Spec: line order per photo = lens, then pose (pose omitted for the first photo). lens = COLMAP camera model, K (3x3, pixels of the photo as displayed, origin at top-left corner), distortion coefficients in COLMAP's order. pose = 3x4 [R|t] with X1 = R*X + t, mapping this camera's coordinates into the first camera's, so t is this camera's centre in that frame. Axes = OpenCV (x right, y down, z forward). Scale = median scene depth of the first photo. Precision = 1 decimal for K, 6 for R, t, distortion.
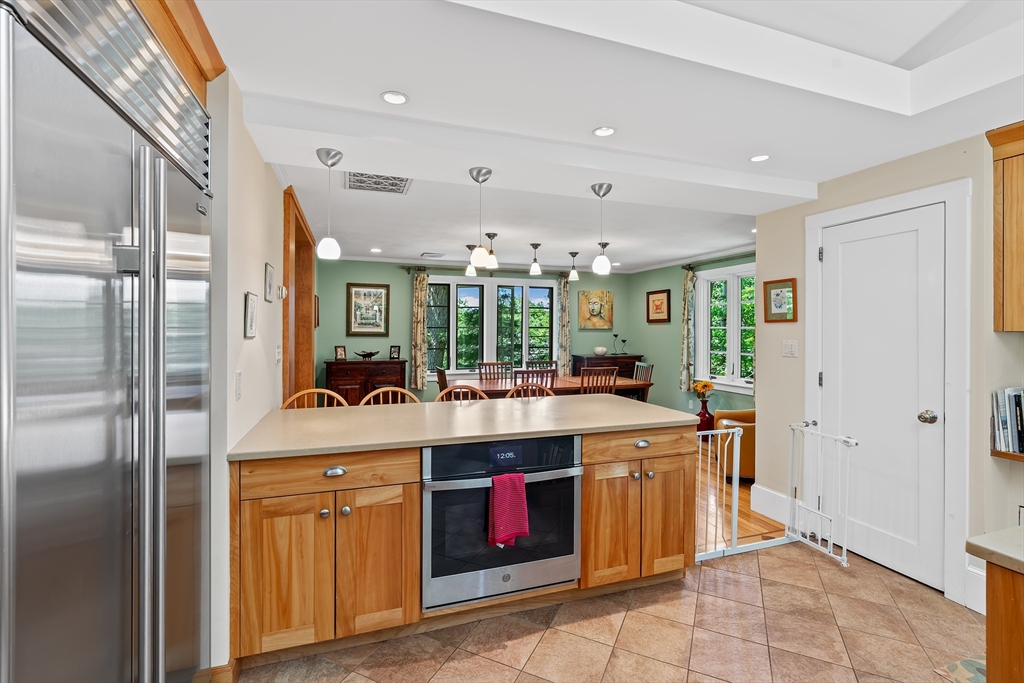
lens RADIAL K [[463.5, 0, 514.3], [0, 463.5, 335.5], [0, 0, 1]] dist [-0.011999, 0.002779]
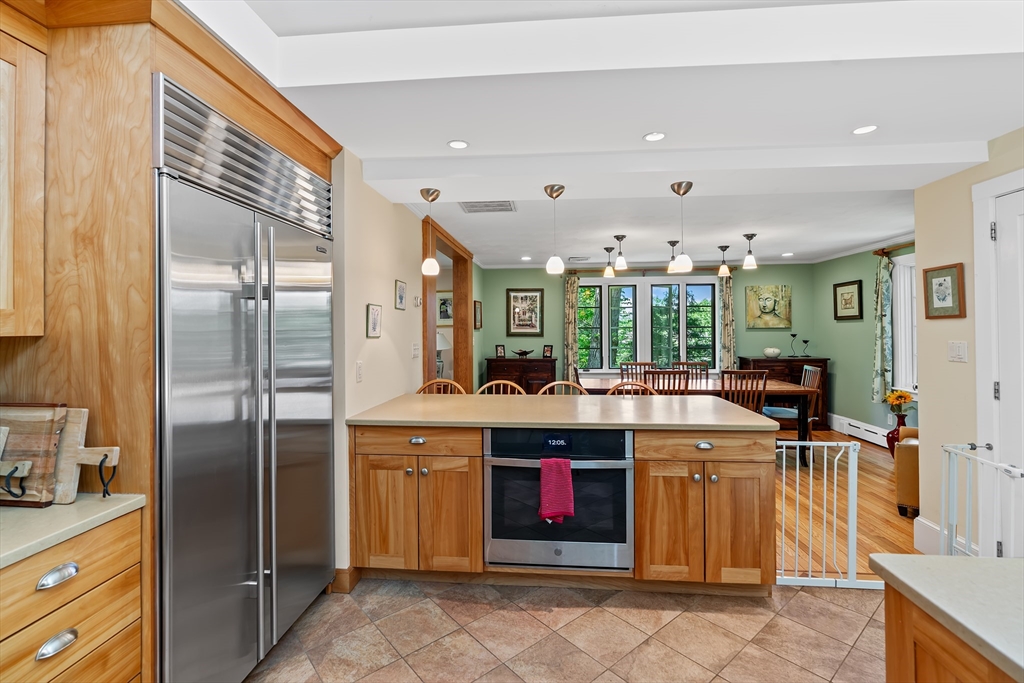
lens RADIAL K [[463.5, 0, 509.7], [0, 463.5, 334.8], [0, 0, 1]] dist [-0.011999, 0.002779]
pose [[0.911455, -0.001660, -0.411396, 0.293733], [0.001092, 0.999998, -0.001614, 0.000146], [0.411398, 0.001022, 0.911455, -0.060695]]
